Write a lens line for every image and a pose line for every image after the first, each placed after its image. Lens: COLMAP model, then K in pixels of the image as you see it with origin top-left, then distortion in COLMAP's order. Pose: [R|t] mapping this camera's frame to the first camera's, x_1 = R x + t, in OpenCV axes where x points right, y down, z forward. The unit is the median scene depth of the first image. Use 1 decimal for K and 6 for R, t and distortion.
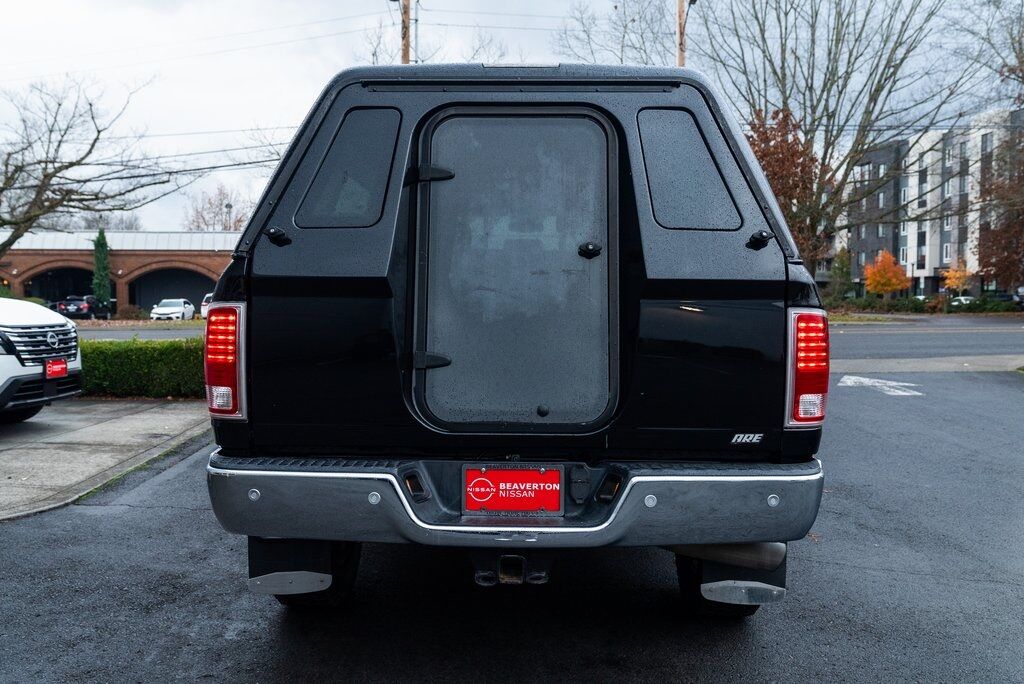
lens RADIAL K [[903.1, 0, 512.0], [0, 903.1, 342.0], [0, 0, 1]] dist [0.001096, 0.001021]
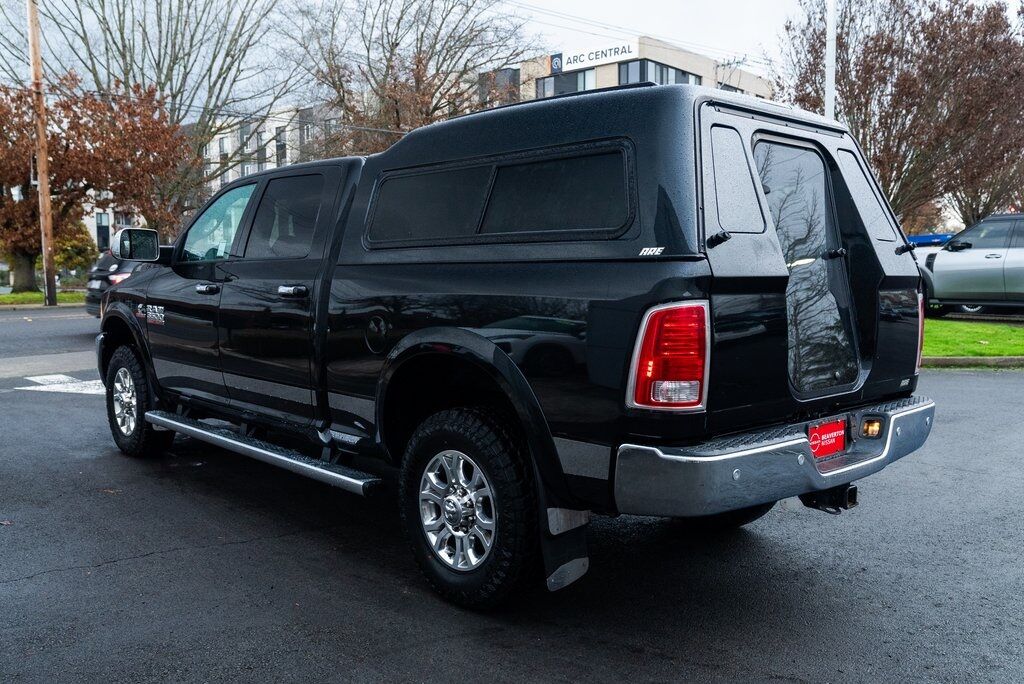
lens RADIAL K [[883.4, 0, 511.5], [0, 883.4, 316.9], [0, 0, 1]] dist [0.001771, 0.003562]
pose [[0.713515, -0.043351, 0.699297, -1.141991], [0.042123, 0.998933, 0.018947, -0.051126], [-0.699372, 0.015937, 0.714580, 0.394000]]
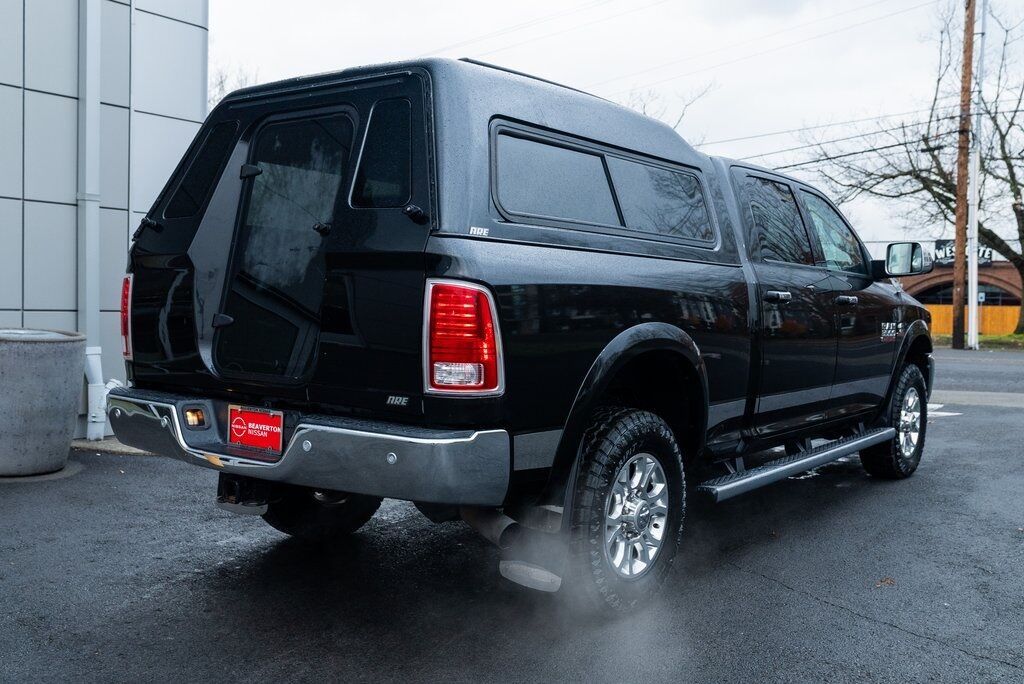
lens RADIAL K [[980.8, 0, 512.0], [0, 980.8, 342.0], [0, 0, 1]] dist [0.010769, 0.010263]
pose [[0.813312, 0.041102, -0.580374, 0.989555], [-0.053258, 0.998573, -0.003914, 0.032882], [0.579385, 0.034093, 0.814341, 0.123022]]
